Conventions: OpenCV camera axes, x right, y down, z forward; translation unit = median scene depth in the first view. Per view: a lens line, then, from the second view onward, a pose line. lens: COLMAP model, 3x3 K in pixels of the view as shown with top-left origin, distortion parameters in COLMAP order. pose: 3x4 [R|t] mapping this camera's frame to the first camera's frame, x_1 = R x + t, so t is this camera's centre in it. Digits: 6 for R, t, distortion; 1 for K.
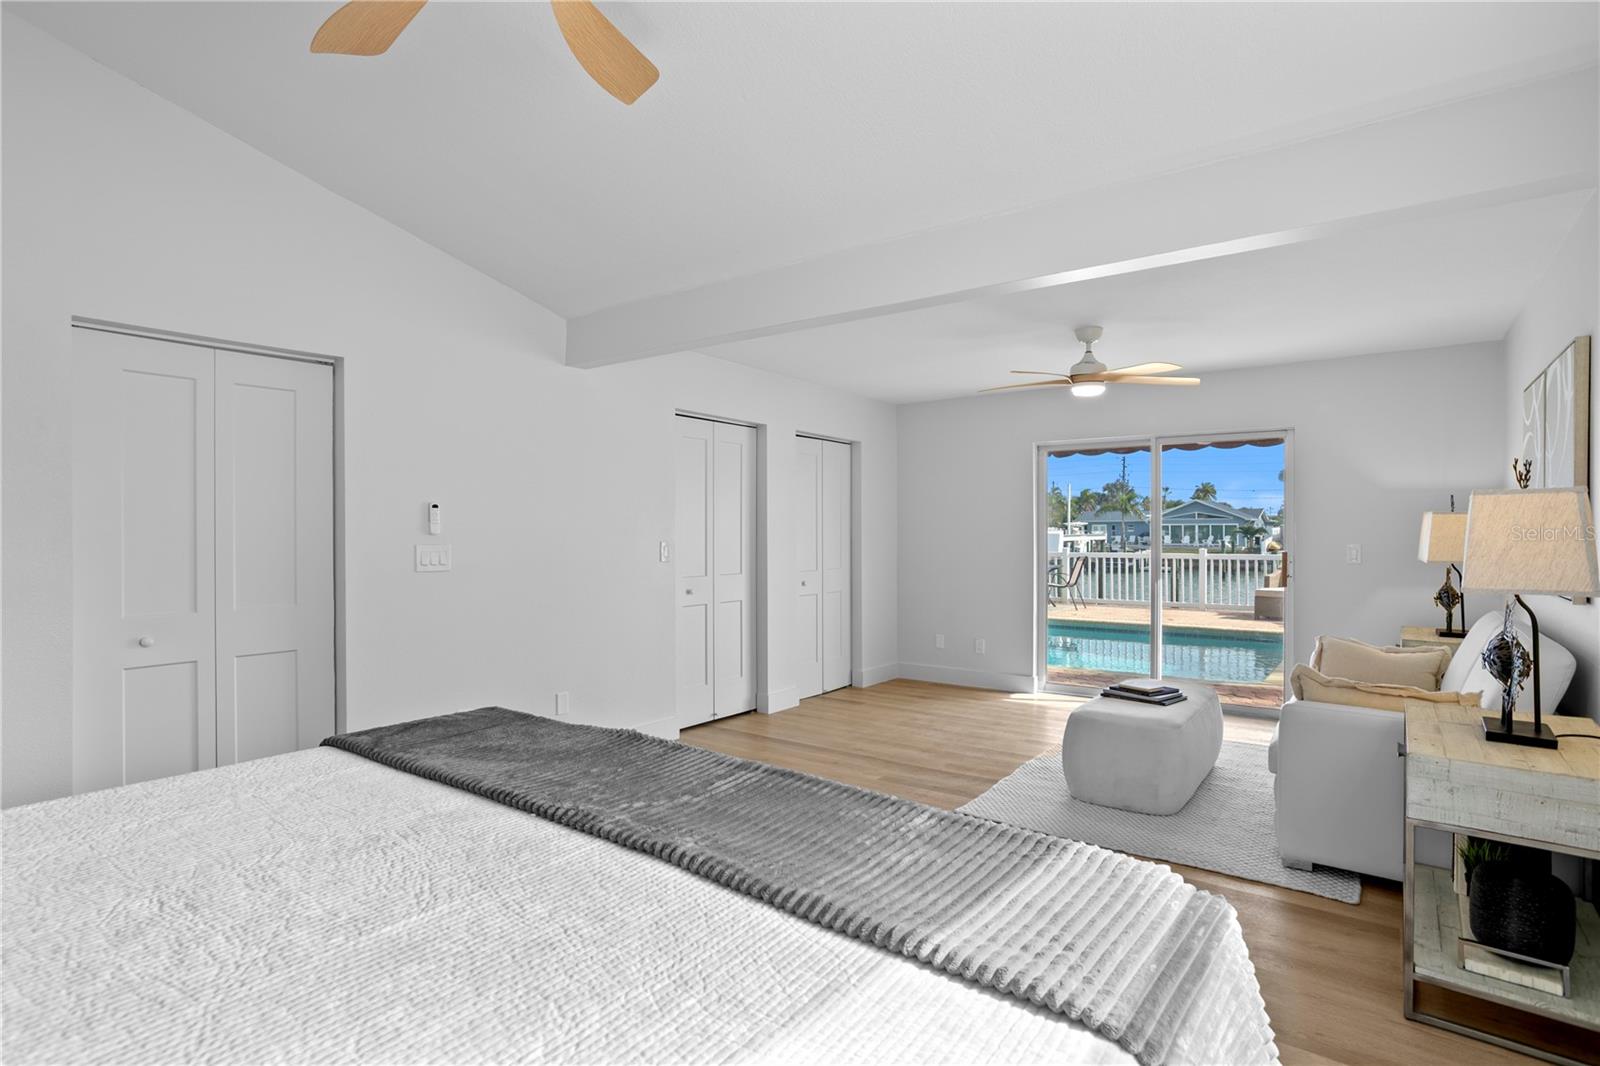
lens RADIAL K [[825.4, 0, 800.0], [0, 825.4, 533.0], [0, 0, 1]] dist [0.000799, 0.000097]
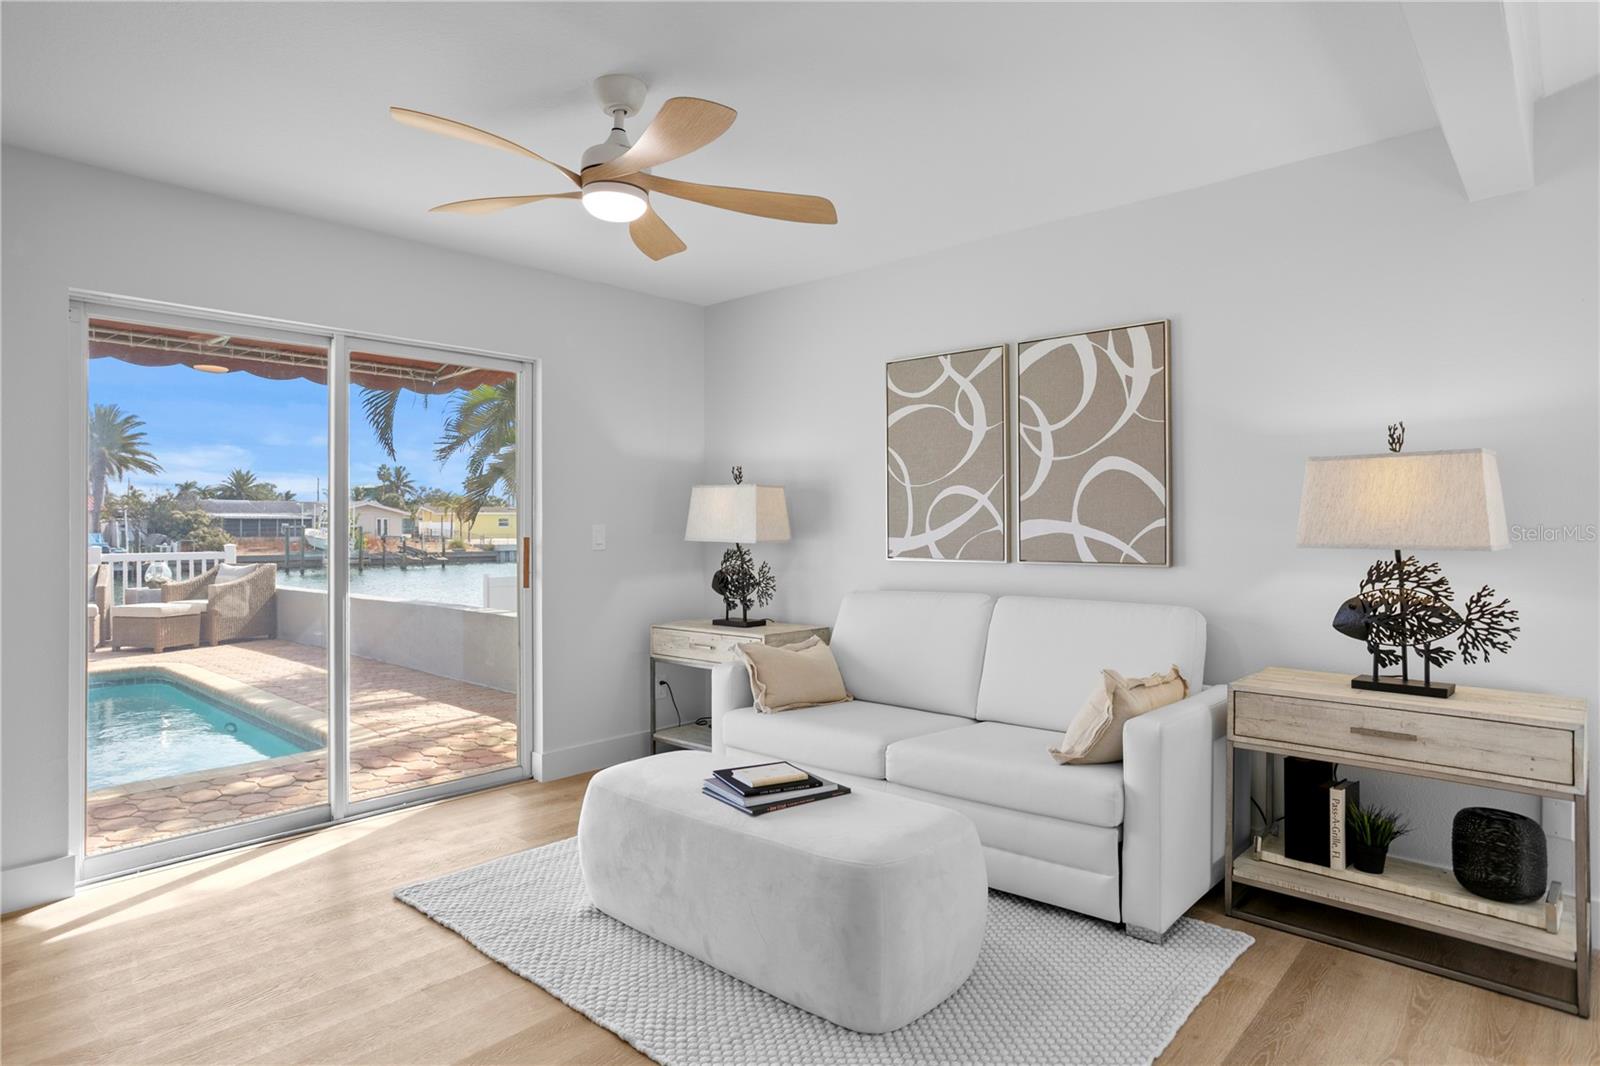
lens RADIAL K [[907.6, 0, 797.6], [0, 907.6, 505.6], [0, 0, 1]] dist [-0.014699, -0.000135]
pose [[0.104787, 0.019931, 0.994295, -0.177312], [0.007765, 0.999752, -0.020859, 0.016684], [-0.994464, 0.009907, 0.104606, 0.848021]]
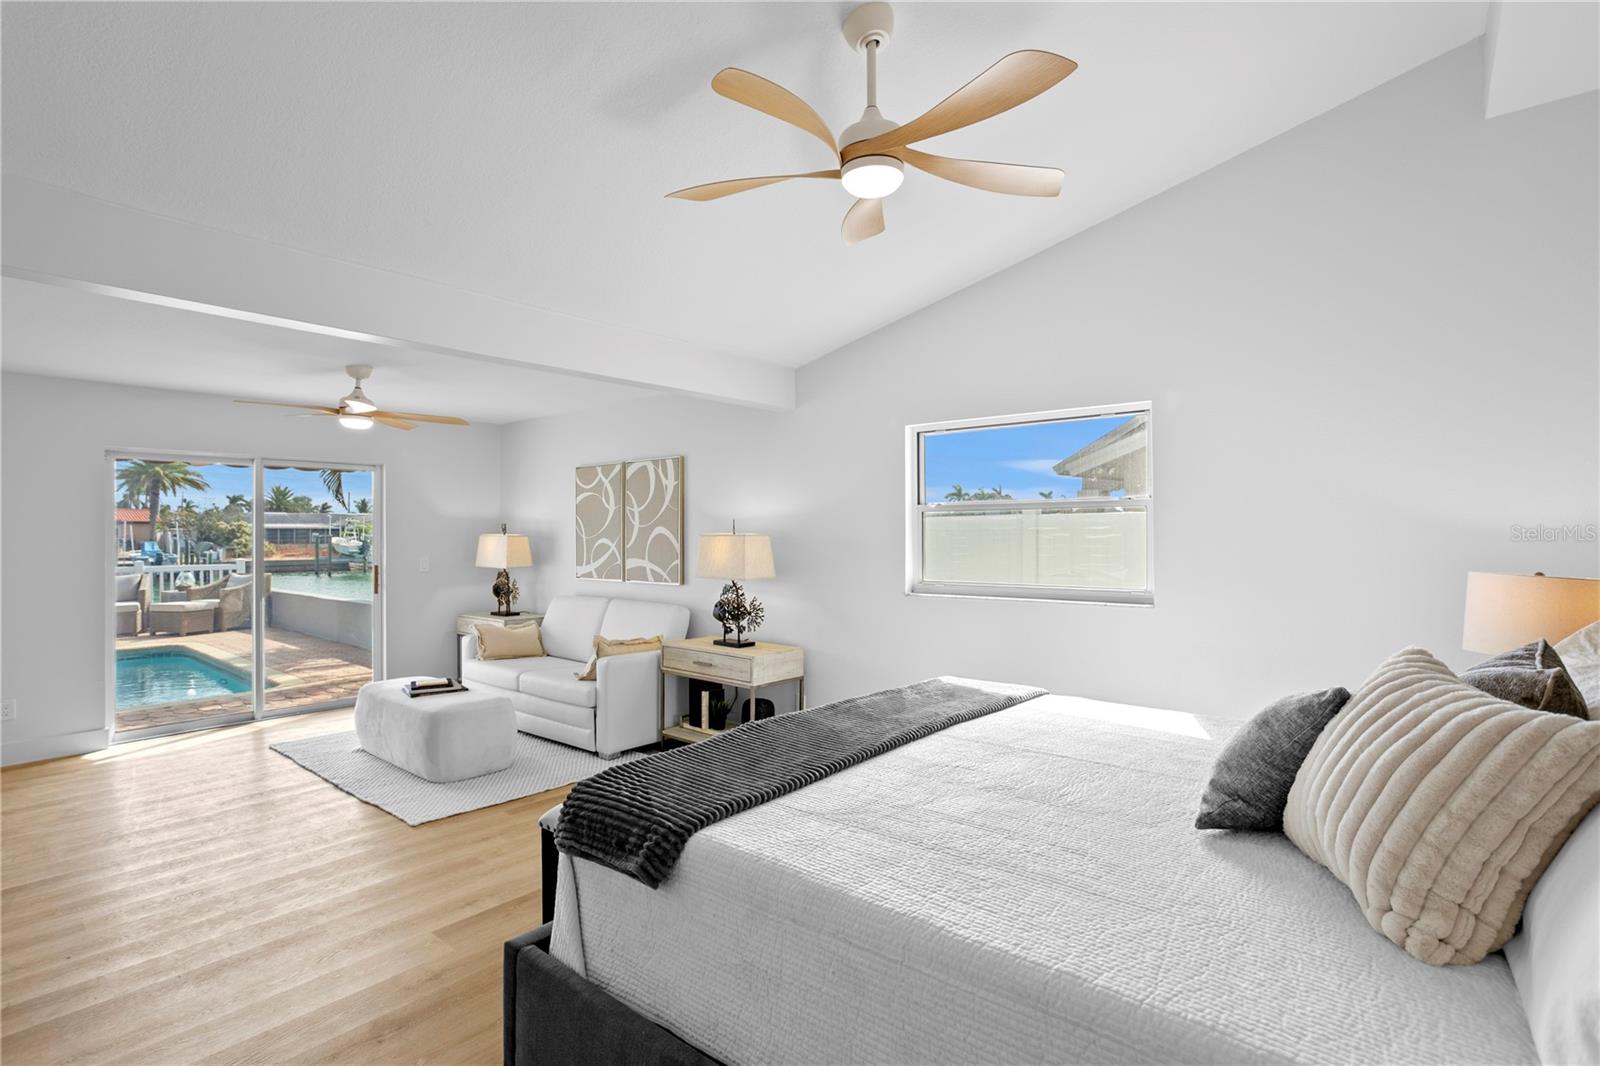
lens RADIAL K [[788.1, 0, 774.5], [0, 788.1, 526.7], [0, 0, 1]] dist [0.001940, 0.000581]
pose [[0.101336, 0.006343, 0.994832, -0.626779], [0.006073, 0.999957, -0.006994, -0.027737], [-0.994834, 0.006750, 0.101293, 0.358286]]
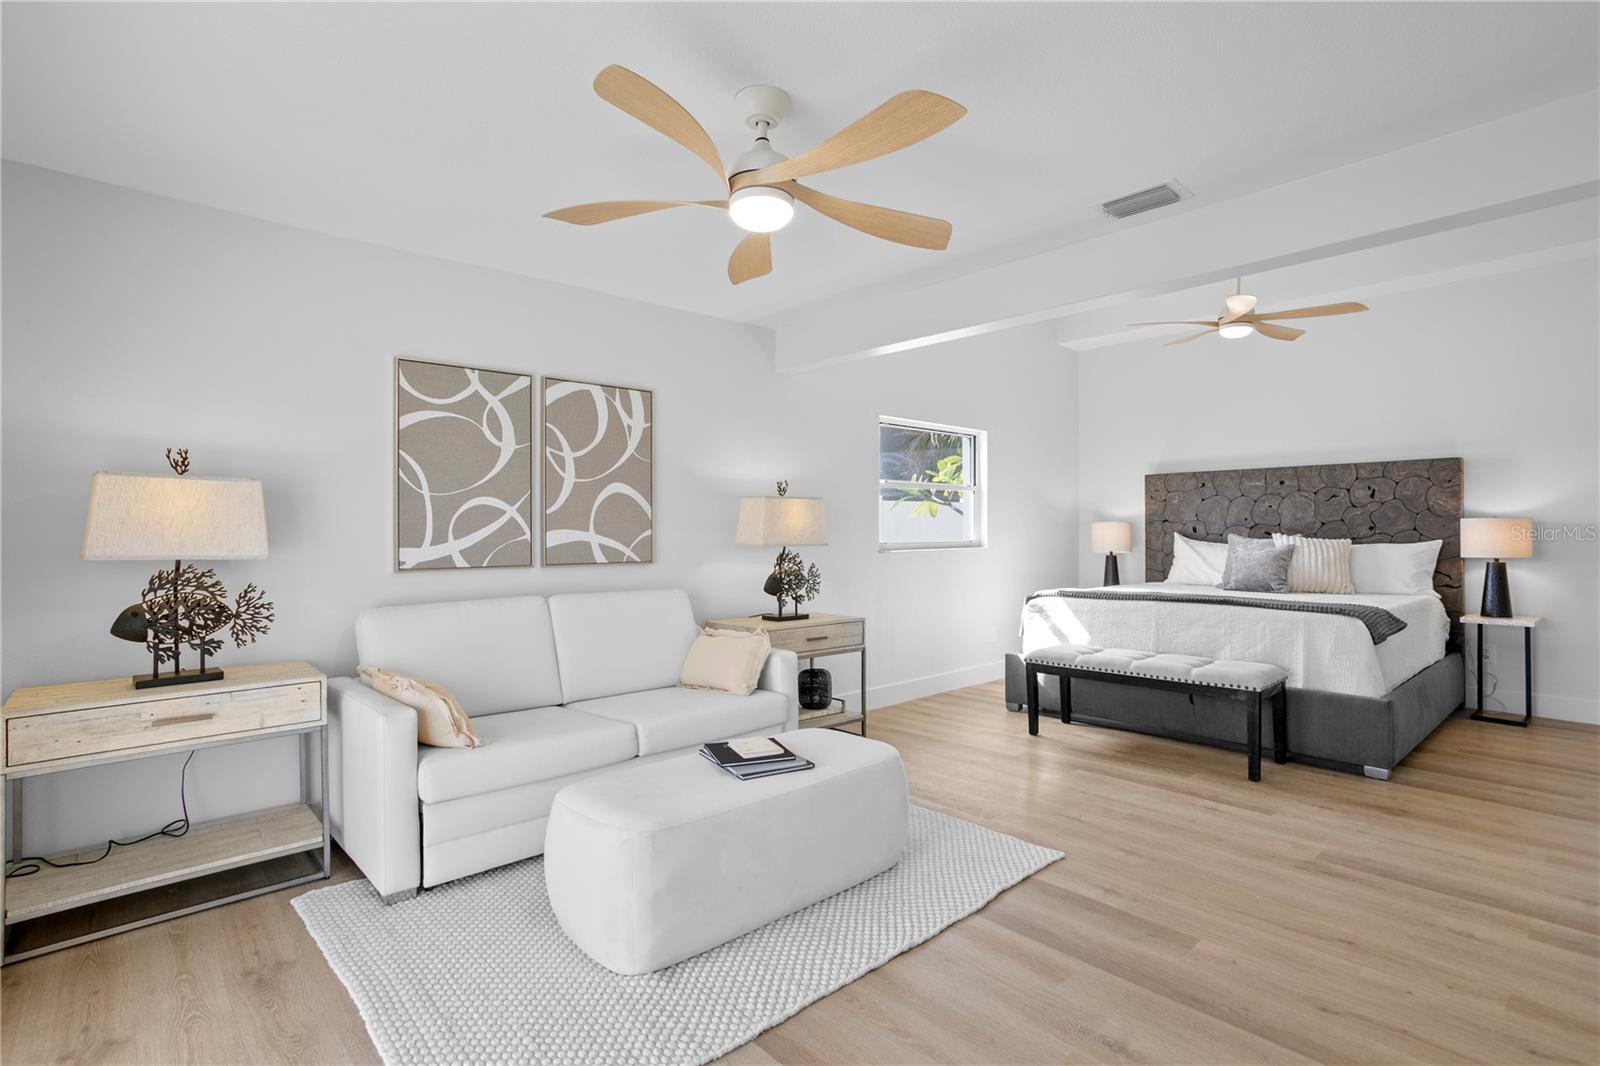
lens RADIAL K [[761.6, 0, 760.9], [0, 761.6, 537.1], [0, 0, 1]] dist [-0.062922, 0.000222]
pose [[-0.973661, 0.002772, 0.227985, 0.253238], [0.004928, 0.999948, 0.008887, 0.015644], [-0.227949, 0.009777, -0.973624, 1.451670]]
